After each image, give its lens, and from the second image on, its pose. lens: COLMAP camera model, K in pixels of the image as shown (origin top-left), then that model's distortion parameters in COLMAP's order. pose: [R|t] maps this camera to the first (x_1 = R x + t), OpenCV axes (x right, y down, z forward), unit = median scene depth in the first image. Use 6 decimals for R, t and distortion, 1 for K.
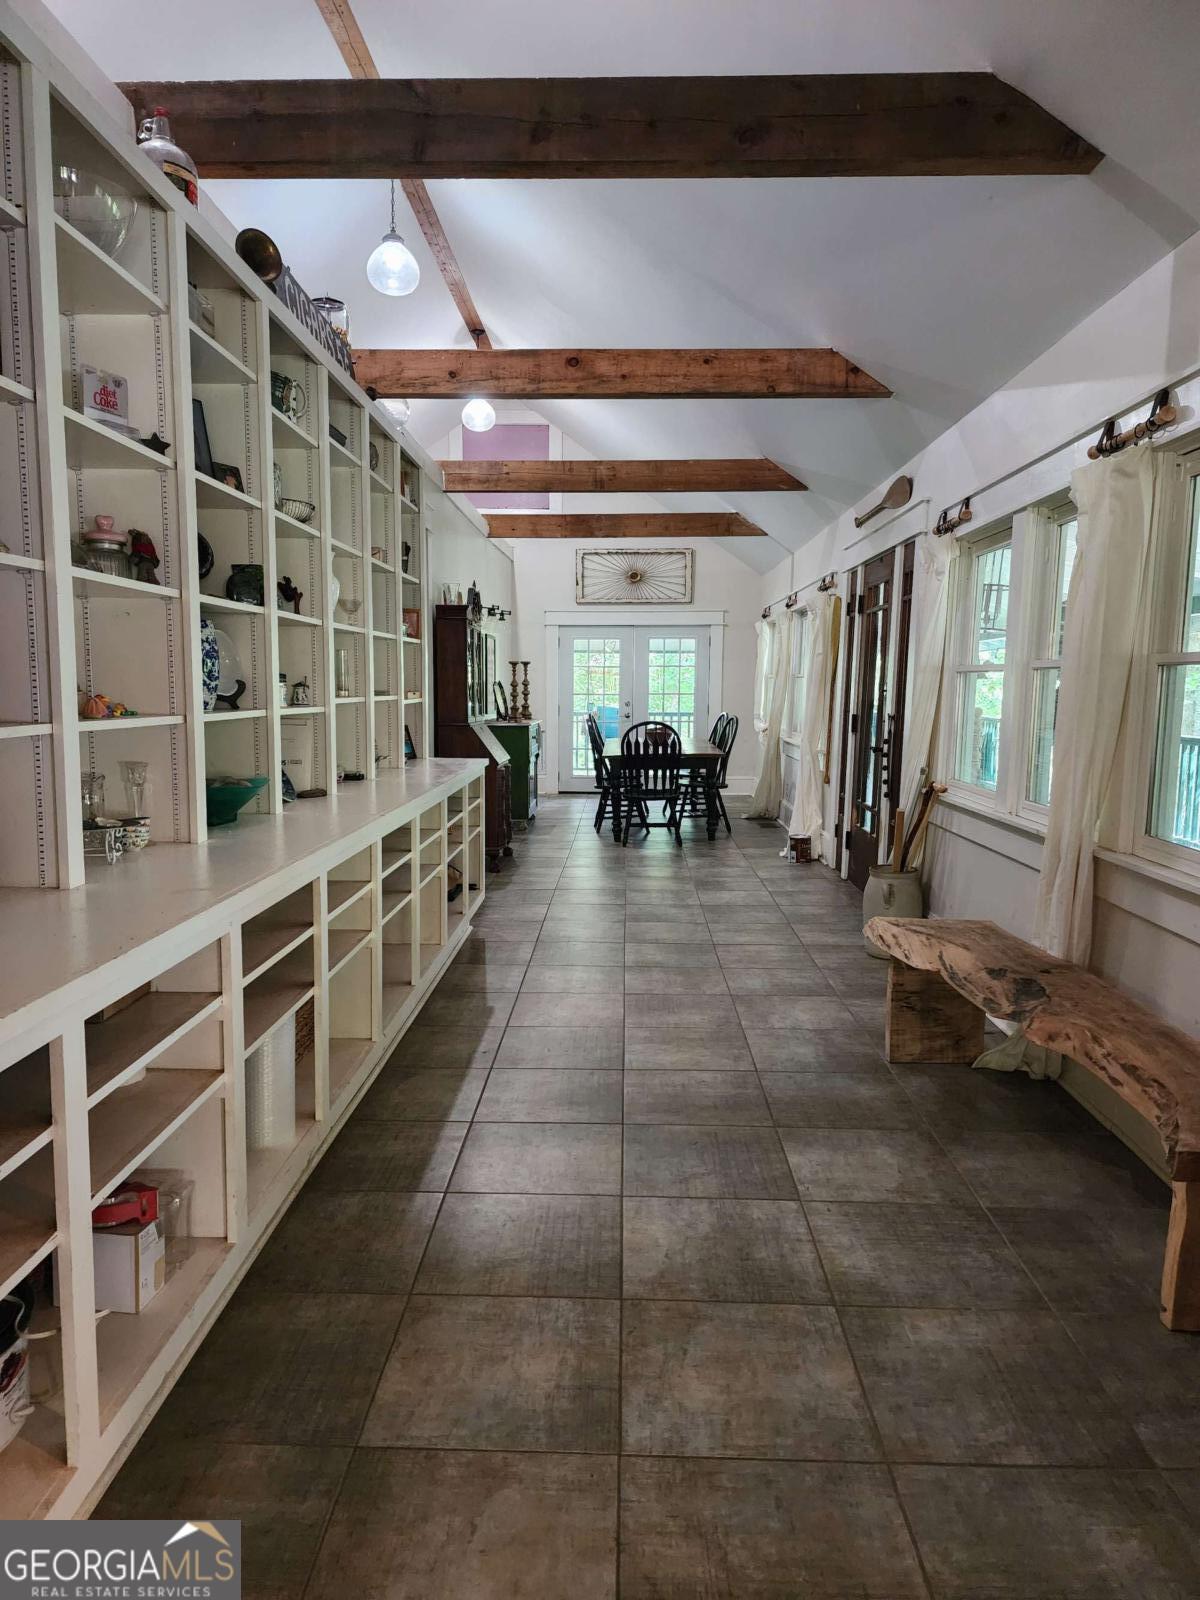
lens RADIAL K [[1069.5, 0, 600.0], [0, 1069.5, 800.0], [0, 0, 1]] dist [0.007012, 0.000992]
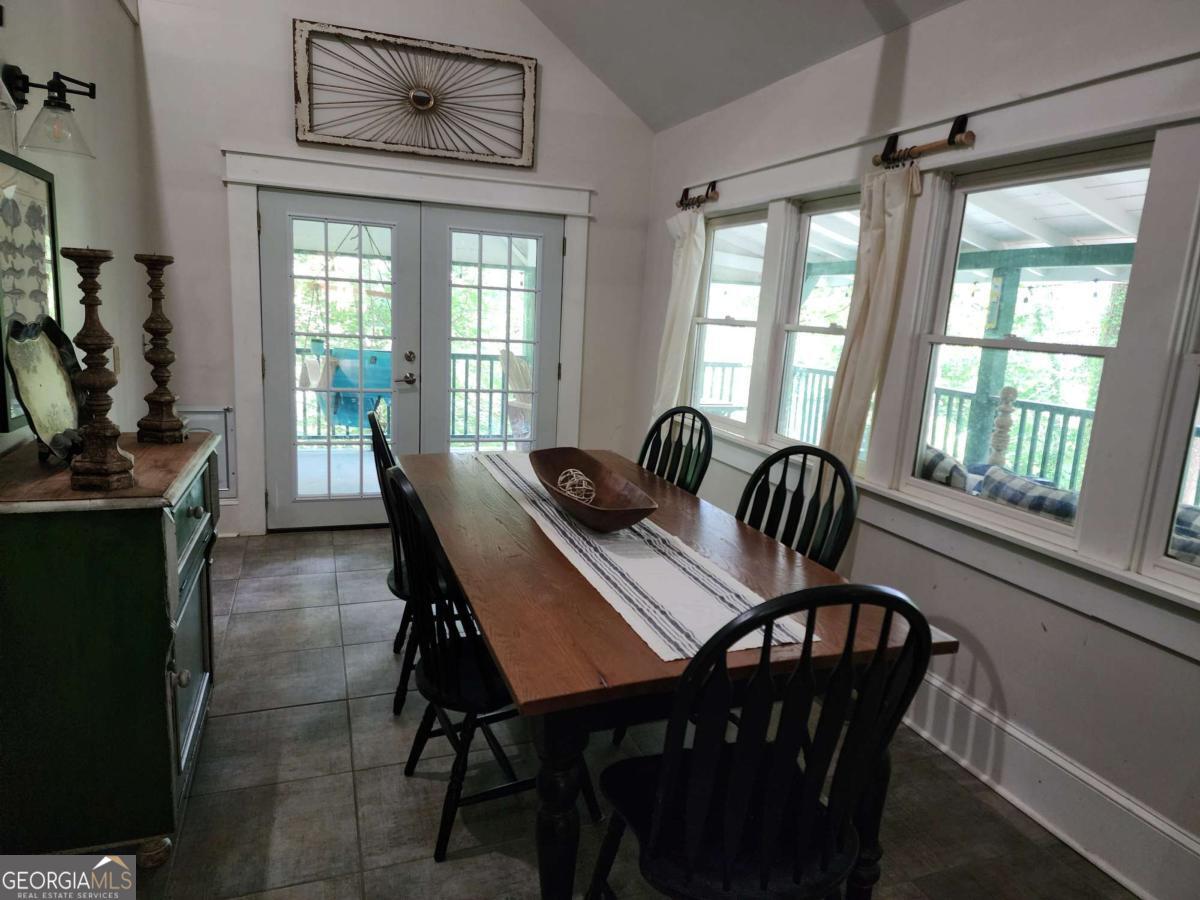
lens RADIAL K [[802.1, 0, 600.0], [0, 802.1, 450.0], [0, 0, 1]] dist [0.007012, 0.000992]
pose [[0.940347, -0.021565, 0.339534, -0.020056], [-0.010451, 0.995687, 0.092186, -0.085520], [-0.340057, -0.090236, 0.936065, 0.620440]]
